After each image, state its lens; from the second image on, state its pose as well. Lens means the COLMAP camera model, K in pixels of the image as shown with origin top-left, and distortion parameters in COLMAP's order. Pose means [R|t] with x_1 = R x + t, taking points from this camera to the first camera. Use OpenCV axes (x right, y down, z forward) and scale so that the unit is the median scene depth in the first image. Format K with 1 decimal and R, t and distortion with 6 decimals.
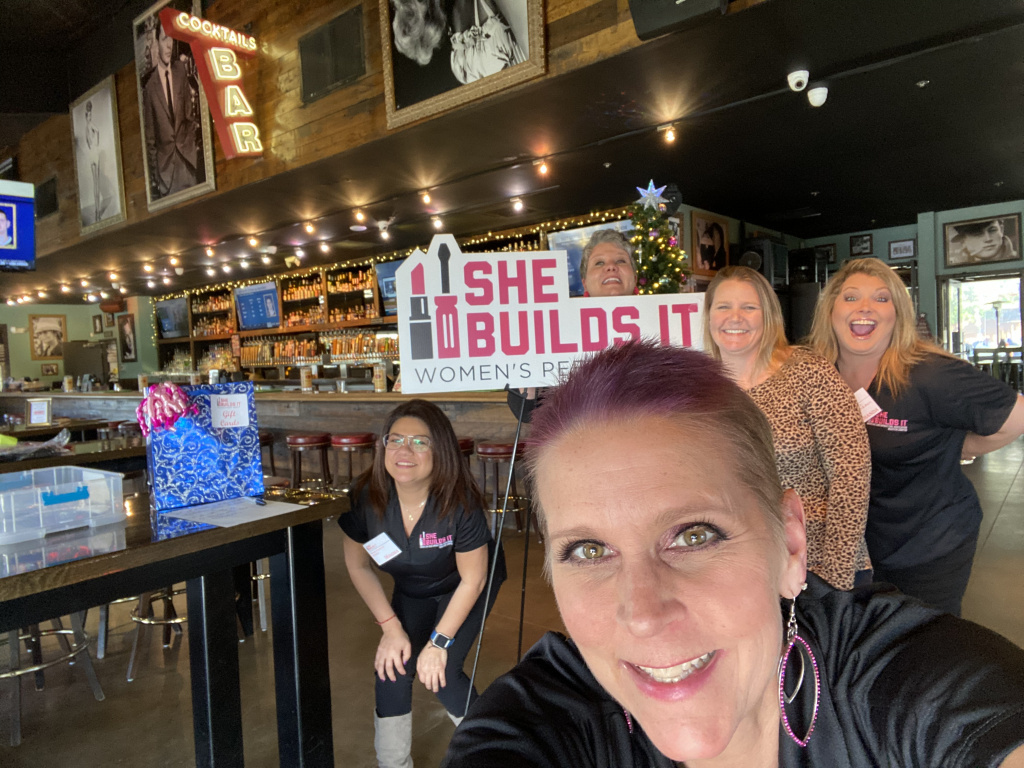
lens RADIAL K [[694.5, 0, 512.0], [0, 694.5, 384.0], [0, 0, 1]] dist [-0.000635, -0.000796]
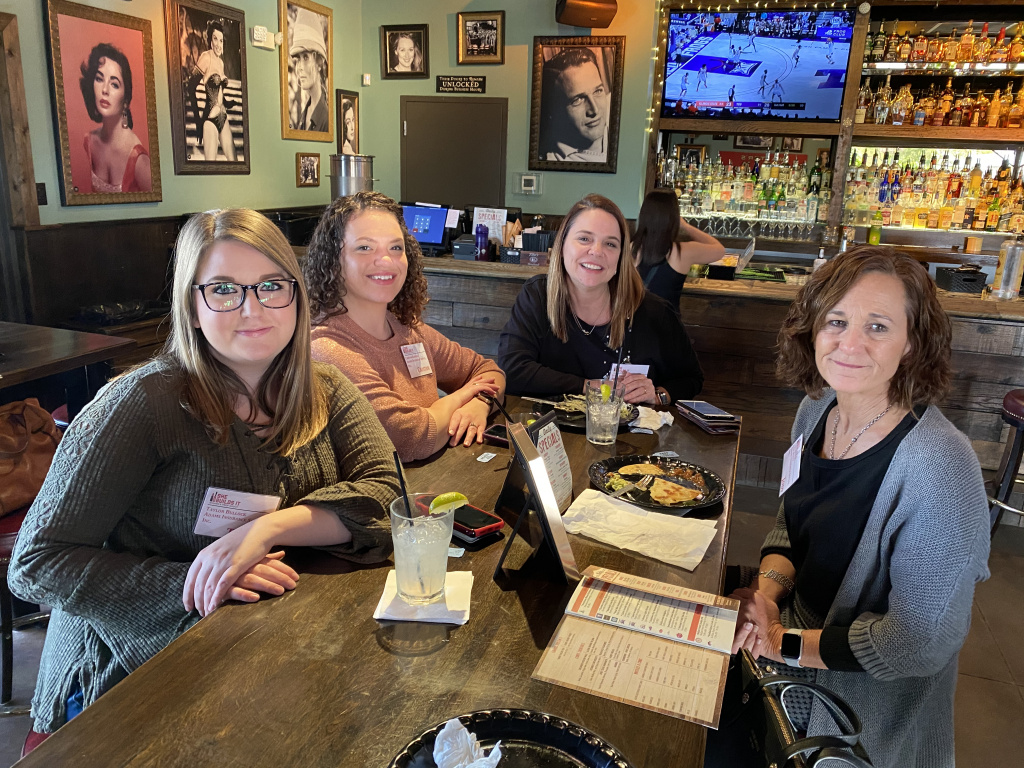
lens RADIAL K [[787.3, 0, 512.0], [0, 787.3, 384.0], [0, 0, 1]] dist [-0.001547, -0.002411]
pose [[0.937372, -0.008094, 0.348236, -0.718408], [-0.071432, 0.974016, 0.214920, -0.008235], [-0.340927, -0.226335, 0.912437, 0.584025]]
